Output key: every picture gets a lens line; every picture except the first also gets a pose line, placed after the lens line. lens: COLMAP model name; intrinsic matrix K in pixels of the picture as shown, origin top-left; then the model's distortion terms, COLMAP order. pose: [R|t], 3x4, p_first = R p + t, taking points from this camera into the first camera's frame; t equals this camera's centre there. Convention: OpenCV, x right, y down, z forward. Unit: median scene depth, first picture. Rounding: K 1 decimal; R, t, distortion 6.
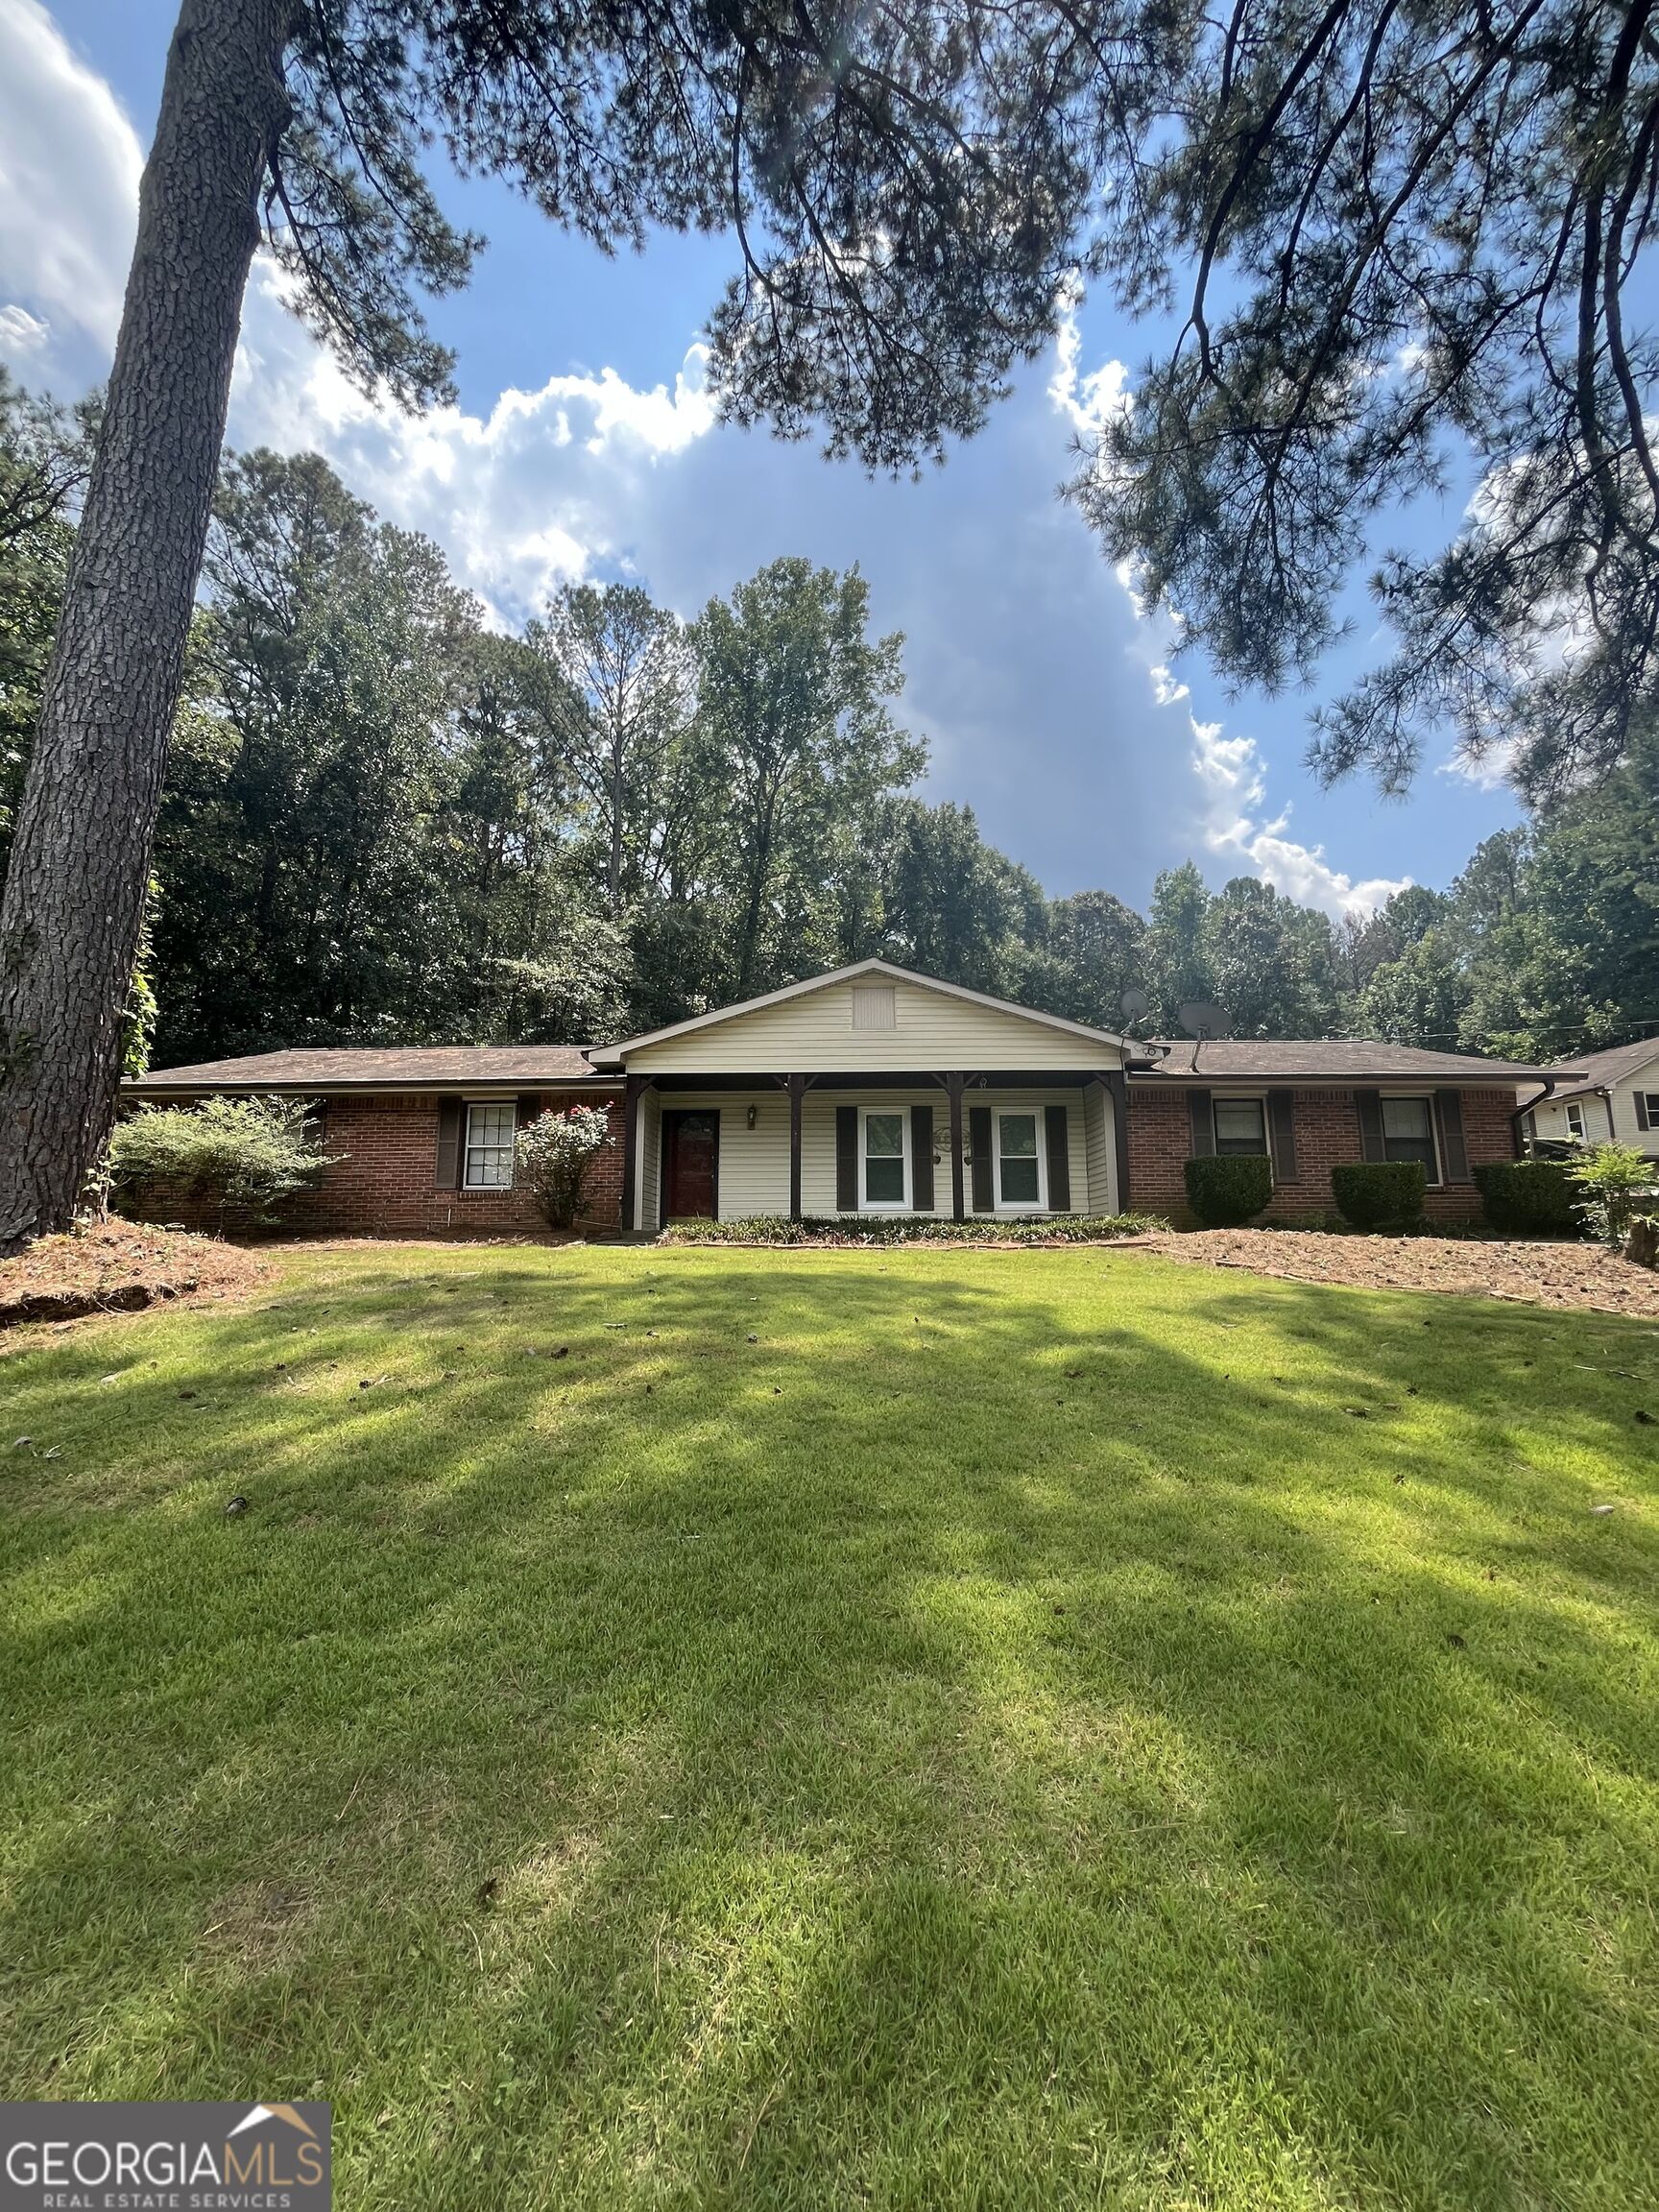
lens RADIAL K [[899.1, 0, 827.2], [0, 899.1, 1105.4], [0, 0, 1]] dist [-0.000522, 0.000126]
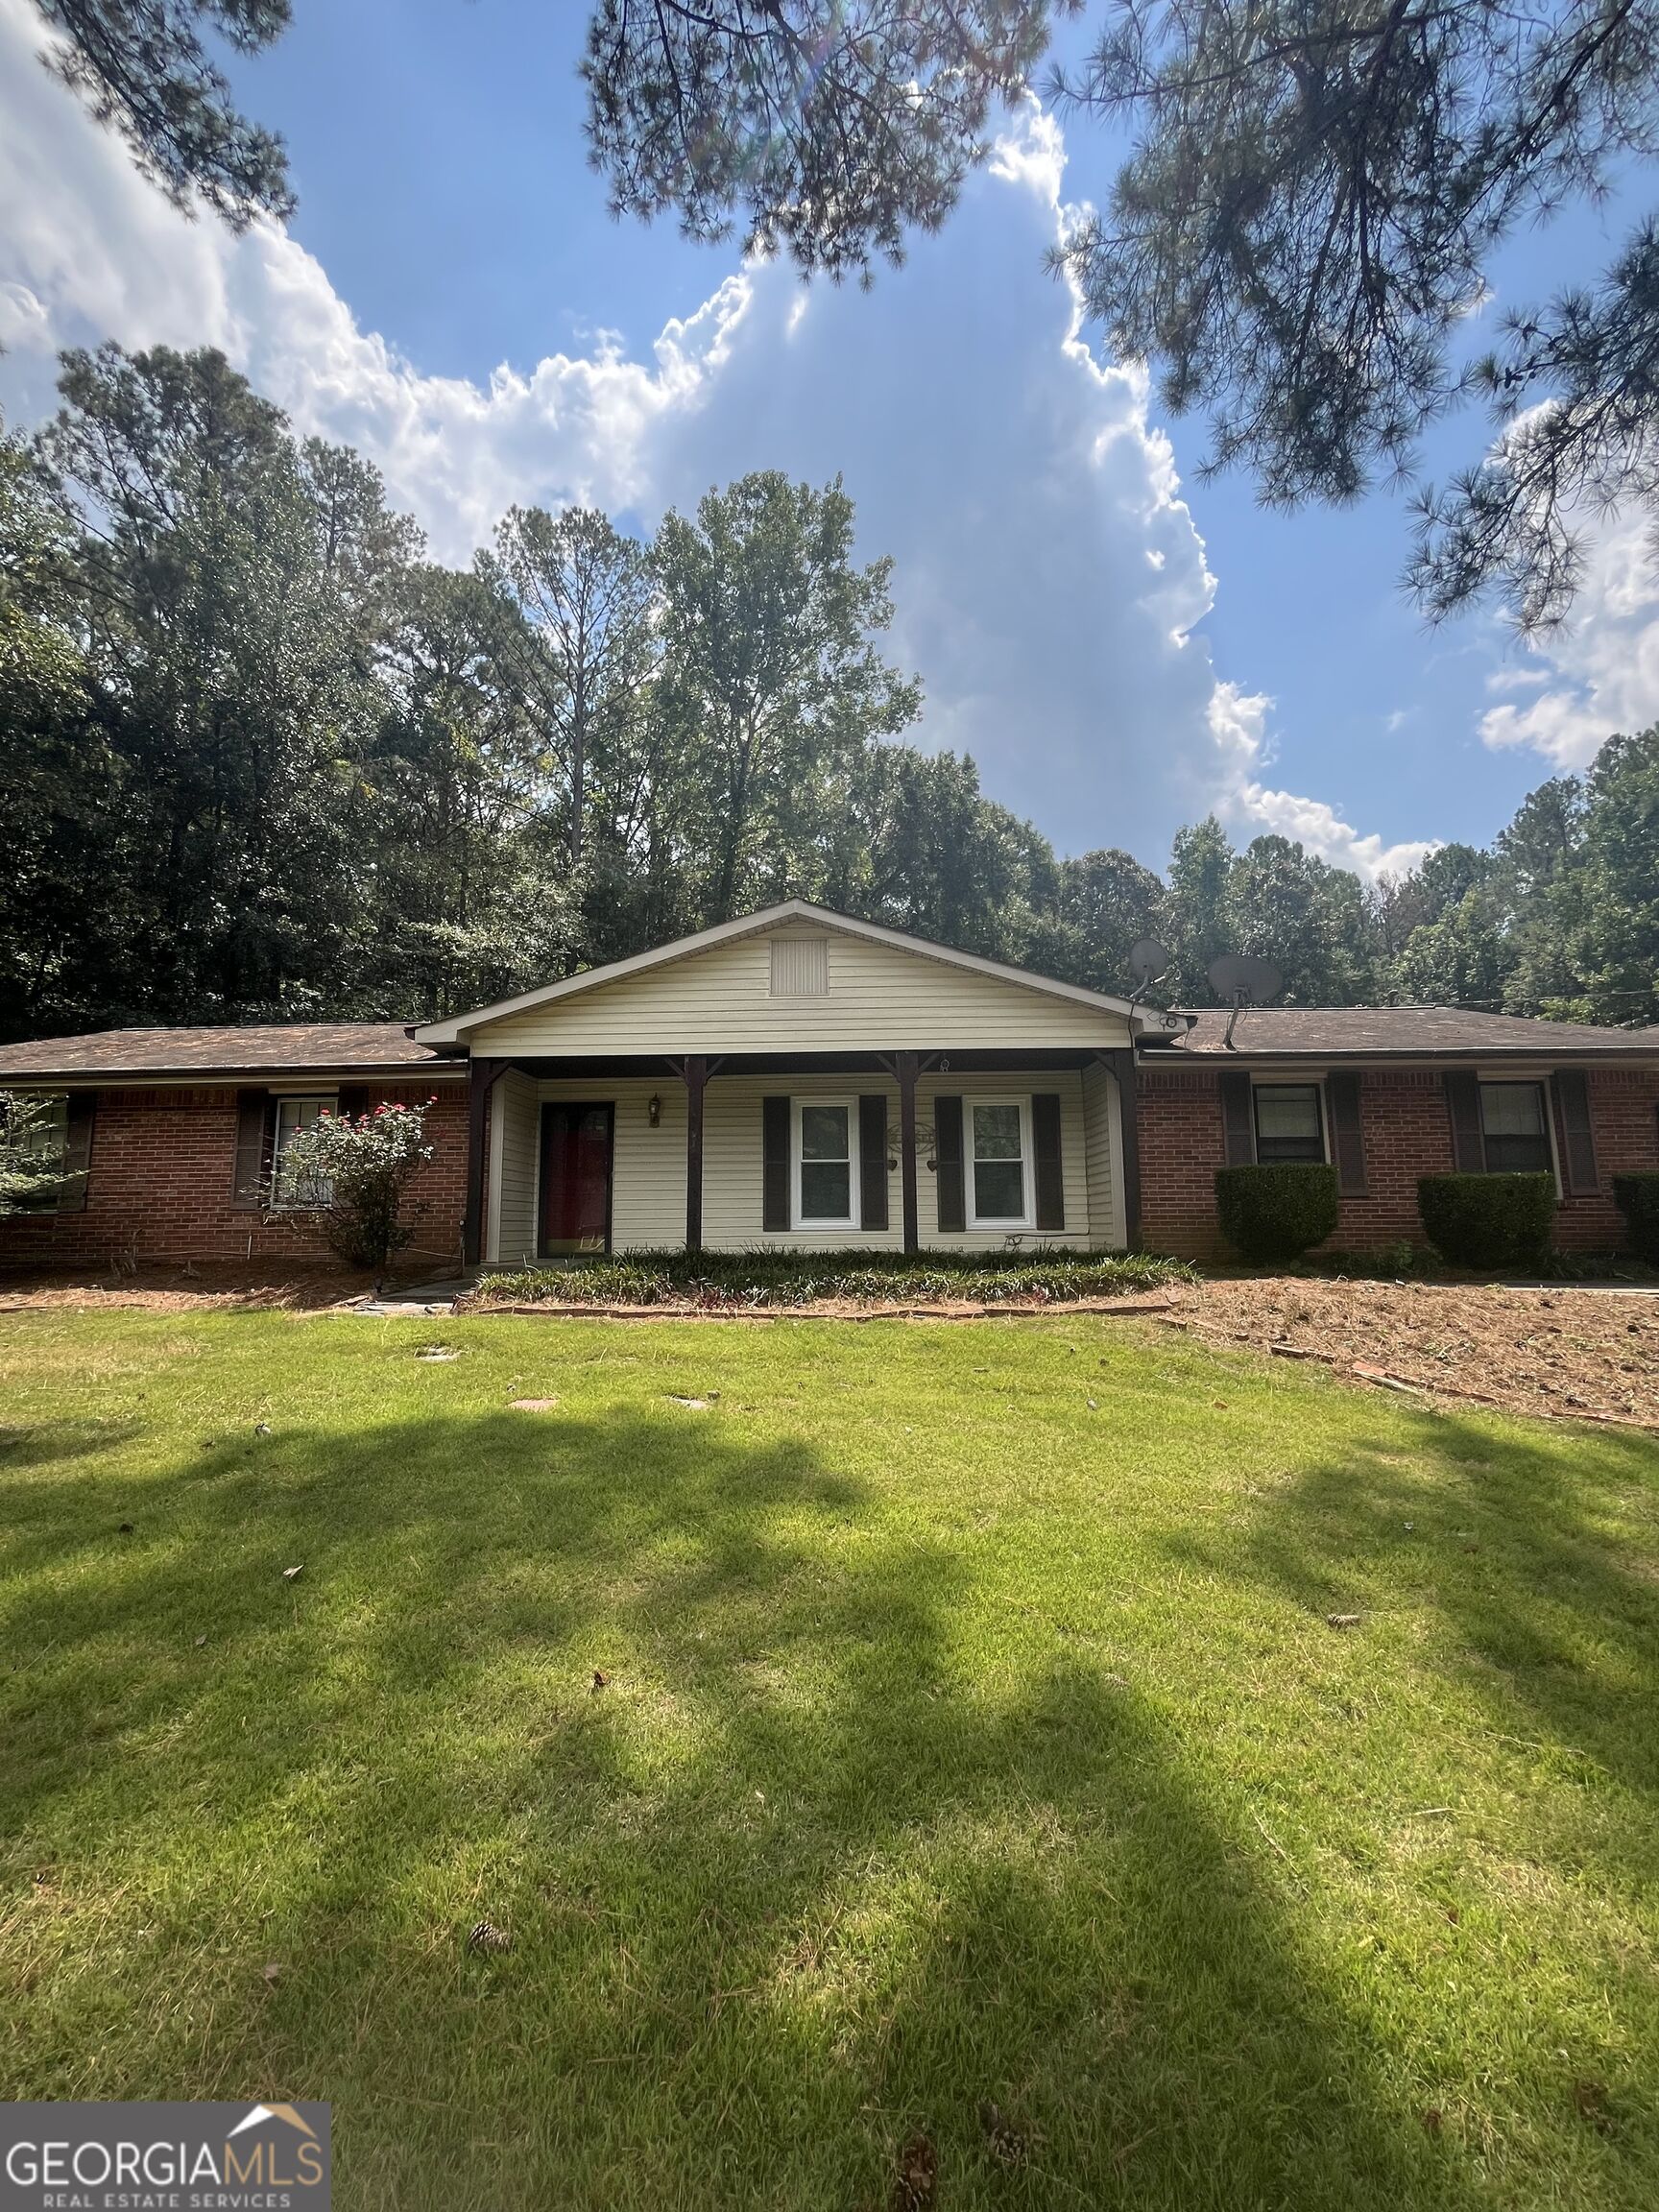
lens RADIAL K [[899.1, 0, 830.6], [0, 899.1, 1105.1], [0, 0, 1]] dist [-0.000522, 0.000126]
pose [[0.999865, -0.007533, -0.014570, 0.069965], [0.007929, 0.999594, 0.027353, -0.010935], [0.014358, -0.027465, 0.999520, 0.196025]]
